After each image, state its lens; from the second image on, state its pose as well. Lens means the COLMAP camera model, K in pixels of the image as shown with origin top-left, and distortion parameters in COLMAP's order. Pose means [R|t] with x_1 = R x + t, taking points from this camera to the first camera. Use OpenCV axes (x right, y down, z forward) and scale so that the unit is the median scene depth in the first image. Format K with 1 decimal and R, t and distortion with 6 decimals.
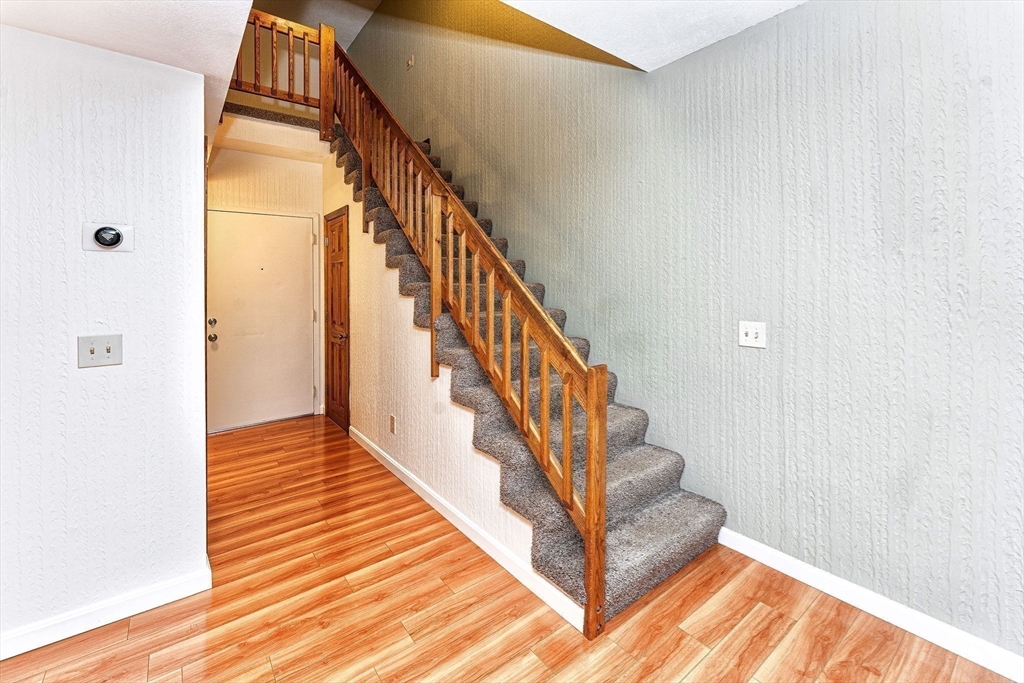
lens RADIAL K [[440.4, 0, 521.8], [0, 440.4, 287.2], [0, 0, 1]] dist [0.002323, 0.000294]
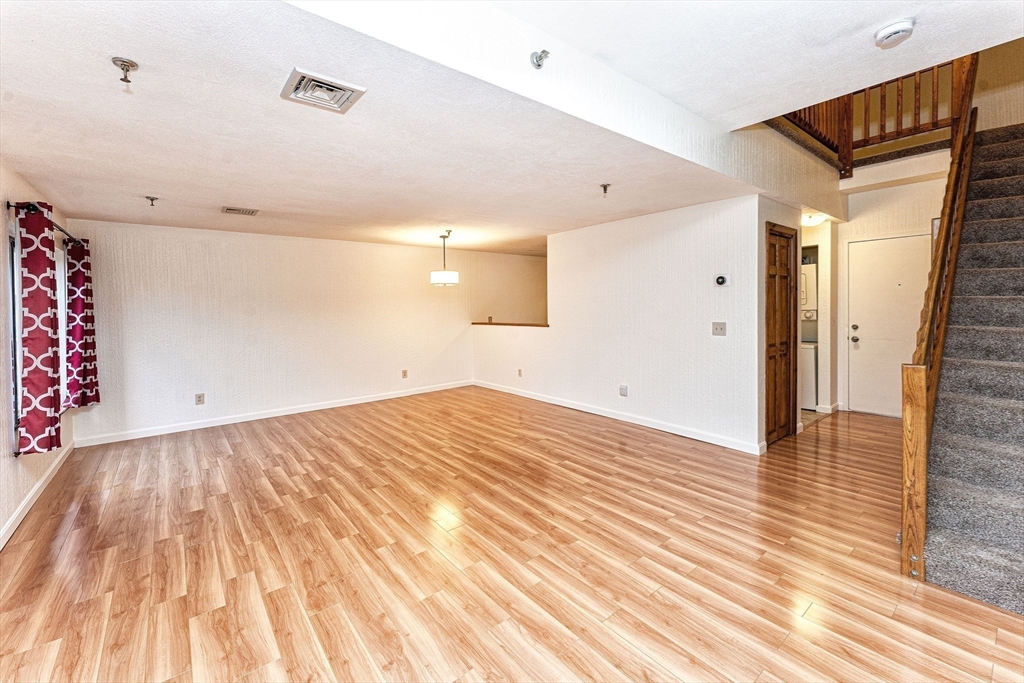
lens RADIAL K [[422.1, 0, 506.7], [0, 422.1, 316.3], [0, 0, 1]] dist [-0.000327, 0.000260]
pose [[0.014326, 0.043407, -0.998955, 1.054761], [0.018239, 0.998880, 0.043666, -0.034933], [0.999731, -0.018845, 0.013518, -0.142331]]
